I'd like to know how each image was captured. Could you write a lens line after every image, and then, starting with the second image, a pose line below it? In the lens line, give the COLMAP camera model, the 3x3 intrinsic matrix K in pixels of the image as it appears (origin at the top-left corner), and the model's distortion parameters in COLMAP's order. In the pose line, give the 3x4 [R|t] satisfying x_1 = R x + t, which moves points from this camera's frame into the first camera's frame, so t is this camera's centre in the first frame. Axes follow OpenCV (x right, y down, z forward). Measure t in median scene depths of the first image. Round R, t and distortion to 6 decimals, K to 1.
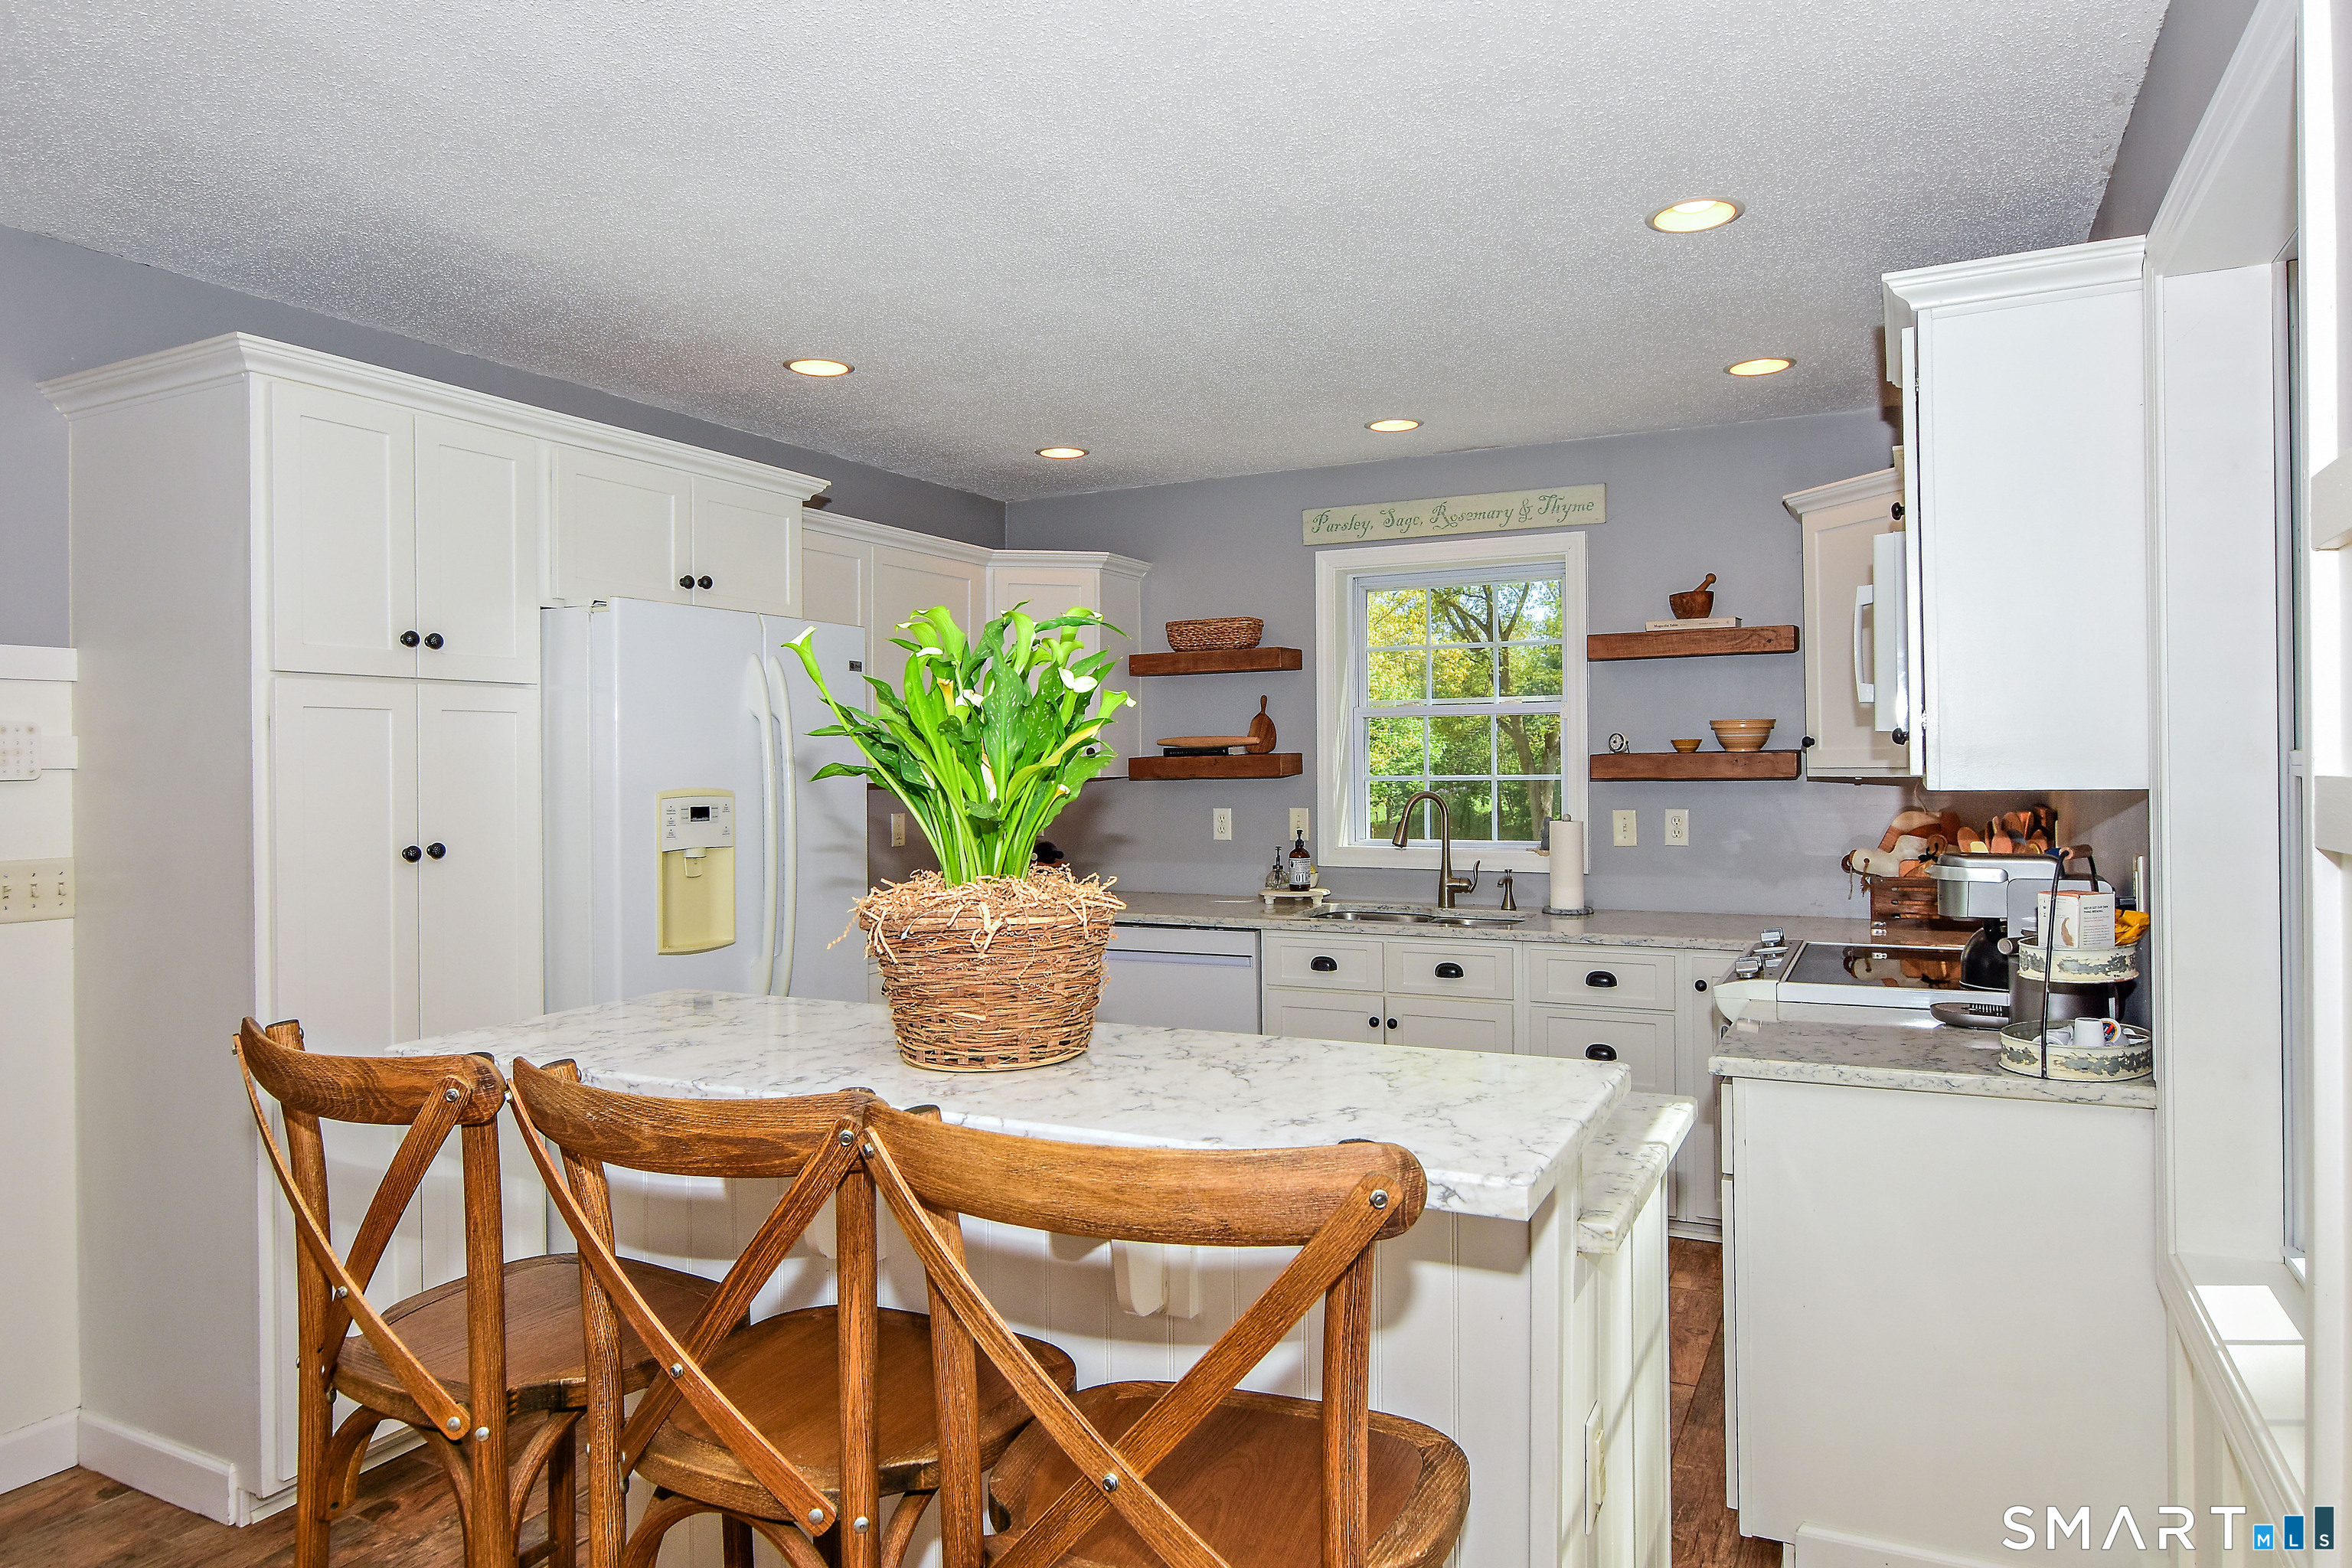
lens RADIAL K [[1435.1, 0, 1171.7], [0, 1435.1, 763.9], [0, 0, 1]] dist [0.007458, 0.001803]
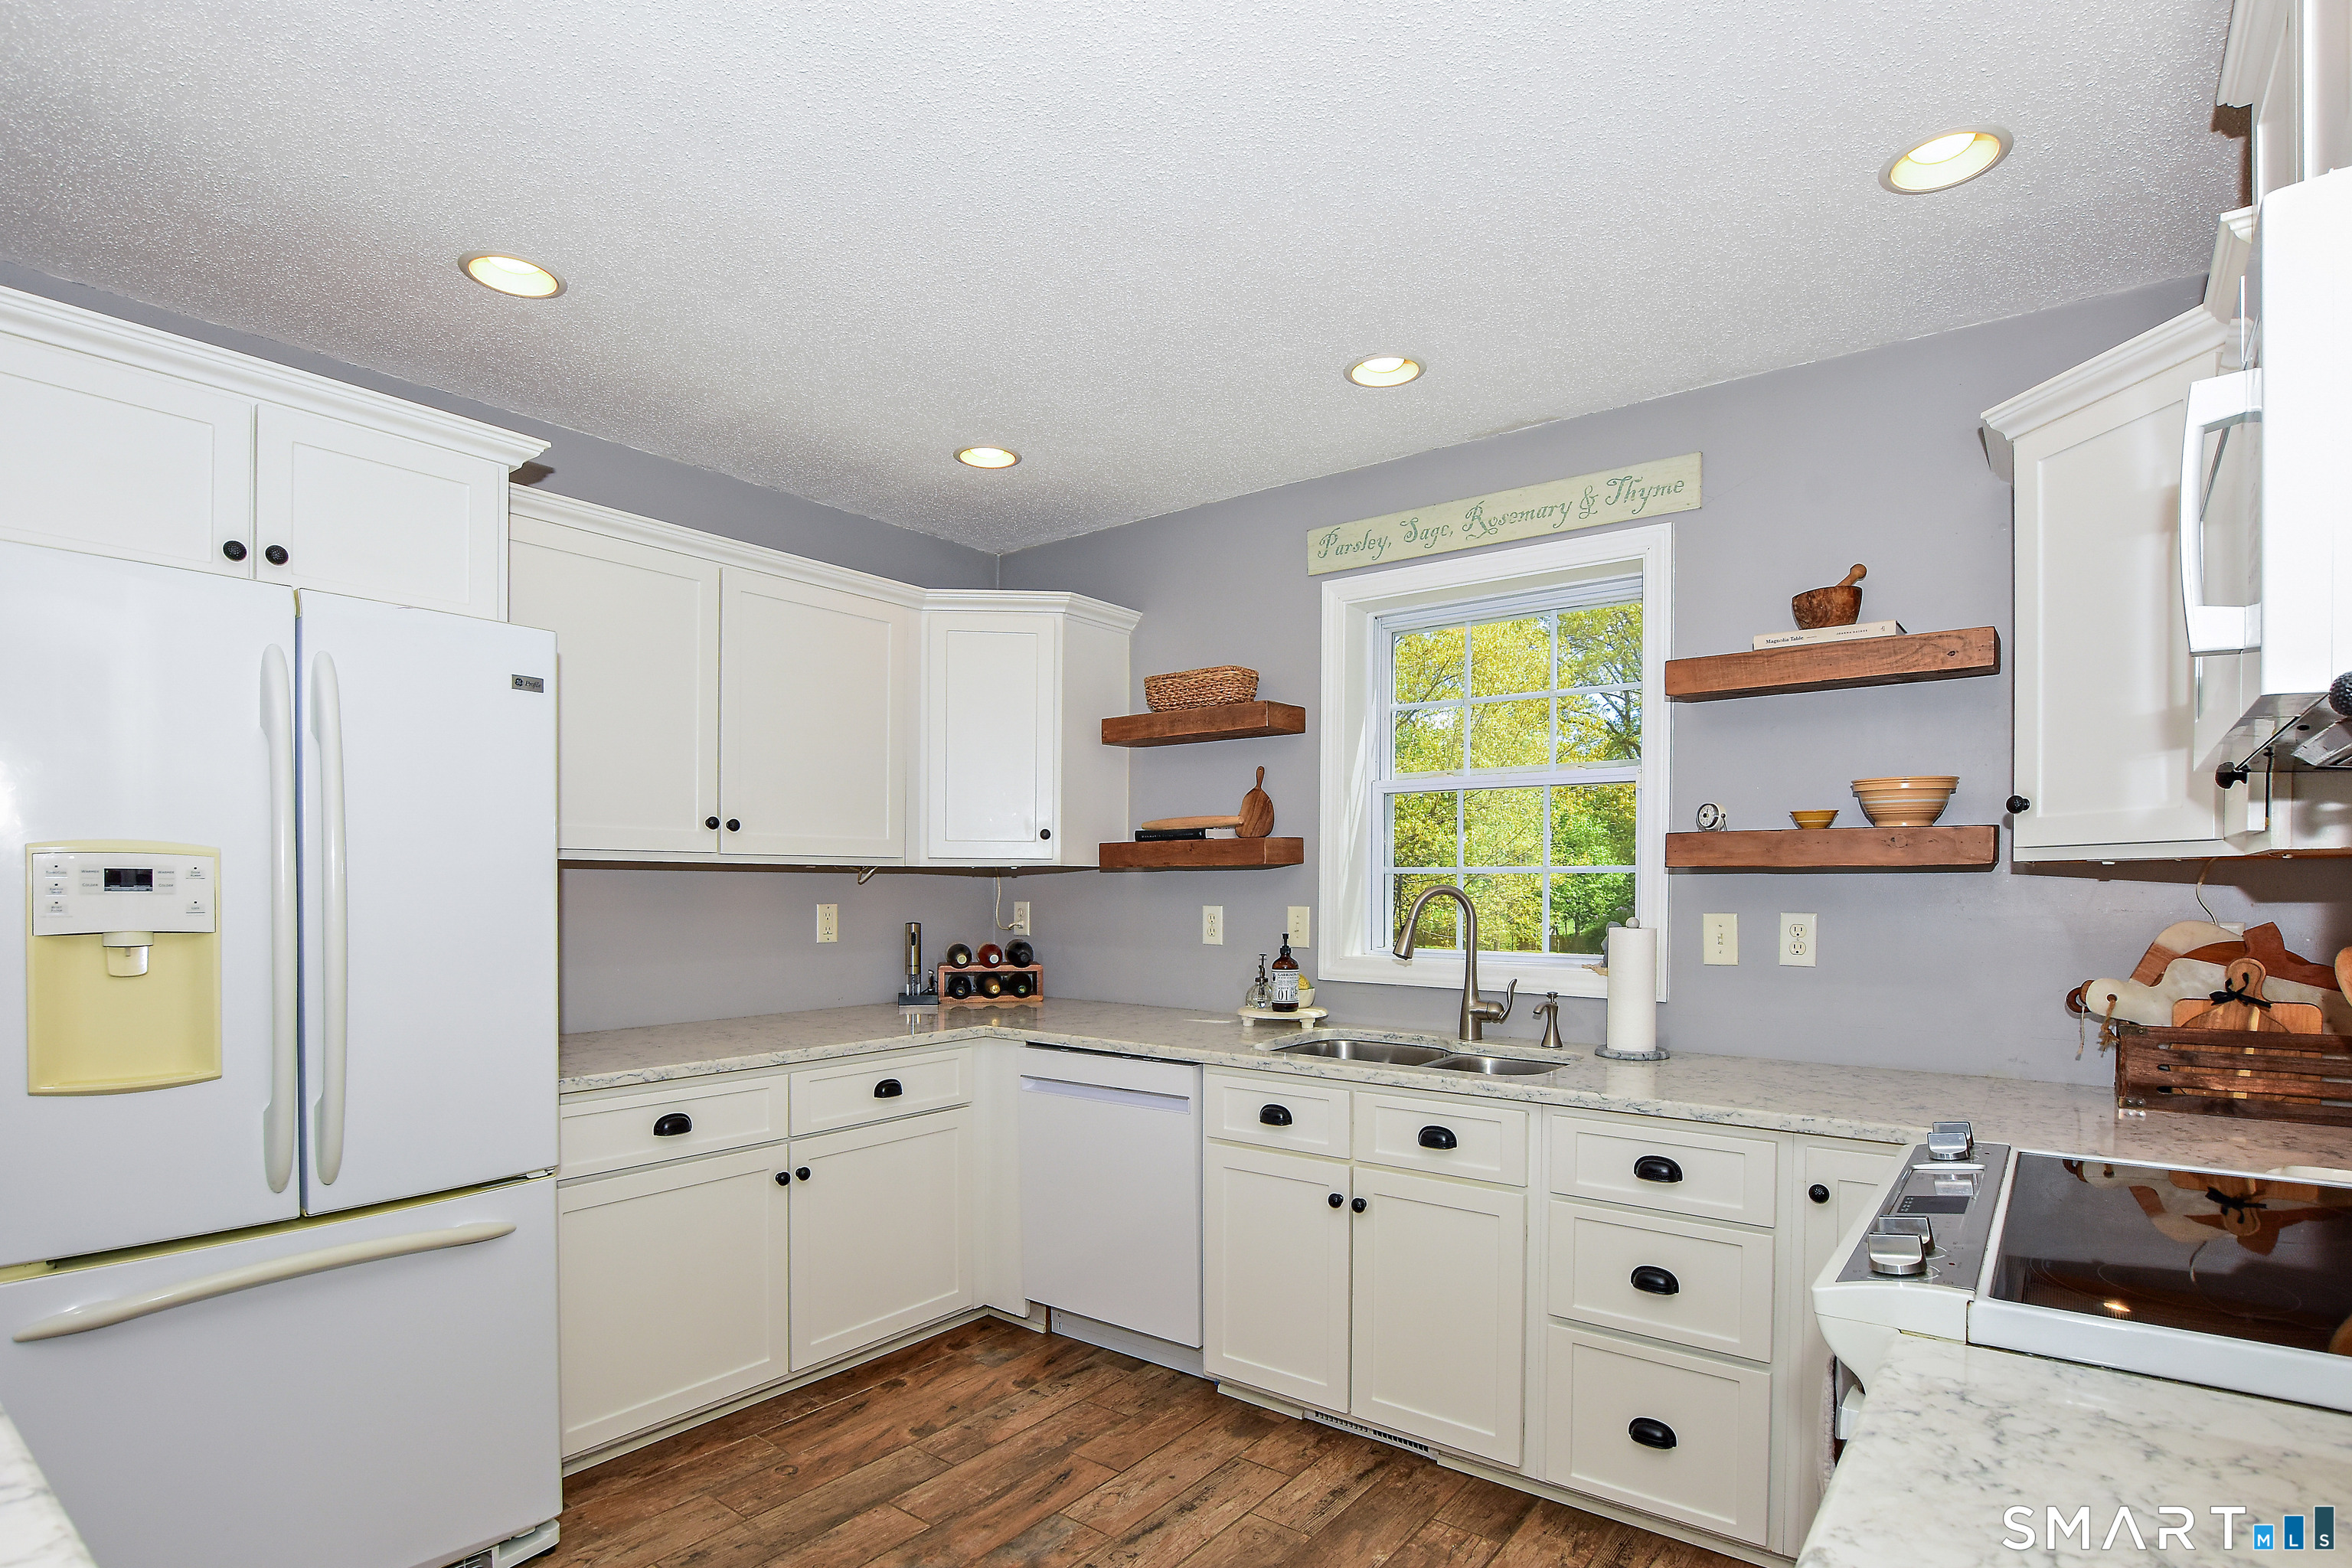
lens RADIAL K [[1168.6, 0, 1174.1], [0, 1168.6, 907.2], [0, 0, 1]] dist [-0.018127, 0.000507]
pose [[0.982959, 0.016437, -0.183088, 0.151159], [-0.012574, 0.999674, 0.022239, 0.019012], [0.183394, -0.019558, 0.982845, 0.376509]]
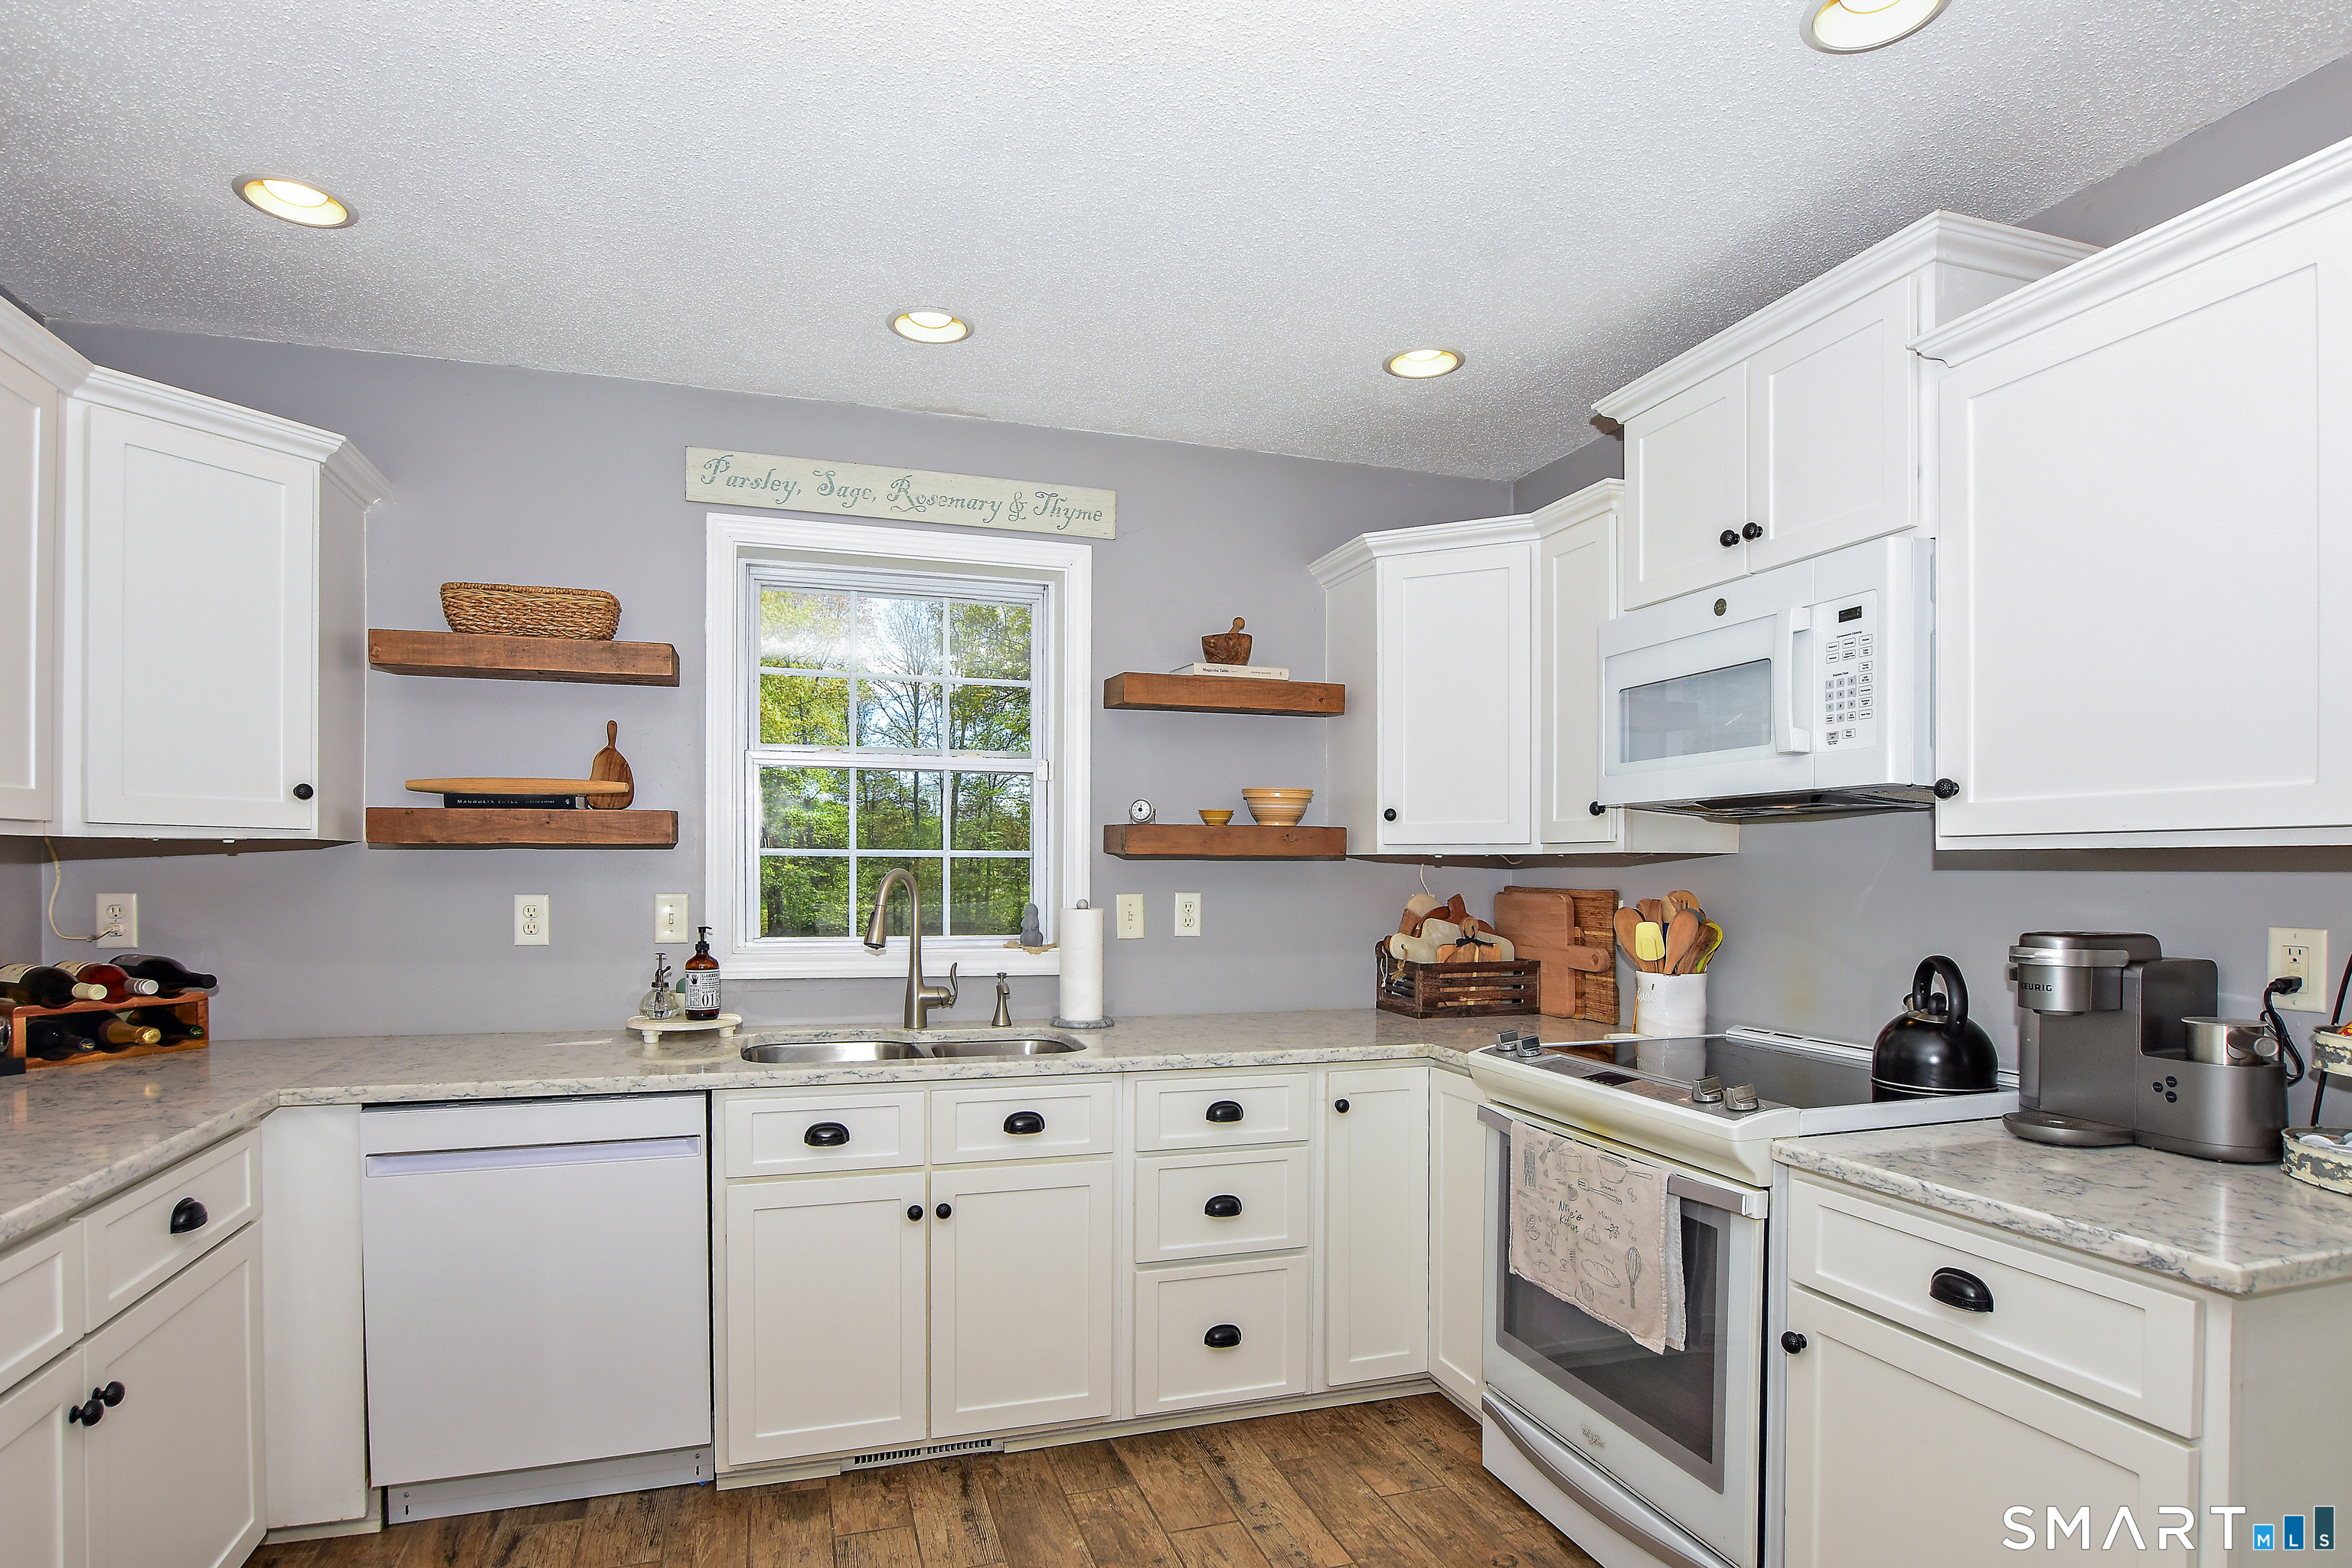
lens RADIAL K [[1234.4, 0, 1161.2], [0, 1234.4, 884.2], [0, 0, 1]] dist [-0.021389, 0.004228]
pose [[0.715456, 0.004544, 0.698643, -0.159660], [-0.014021, 0.999871, 0.007856, 0.020023], [-0.698517, -0.015417, 0.715428, 0.469952]]
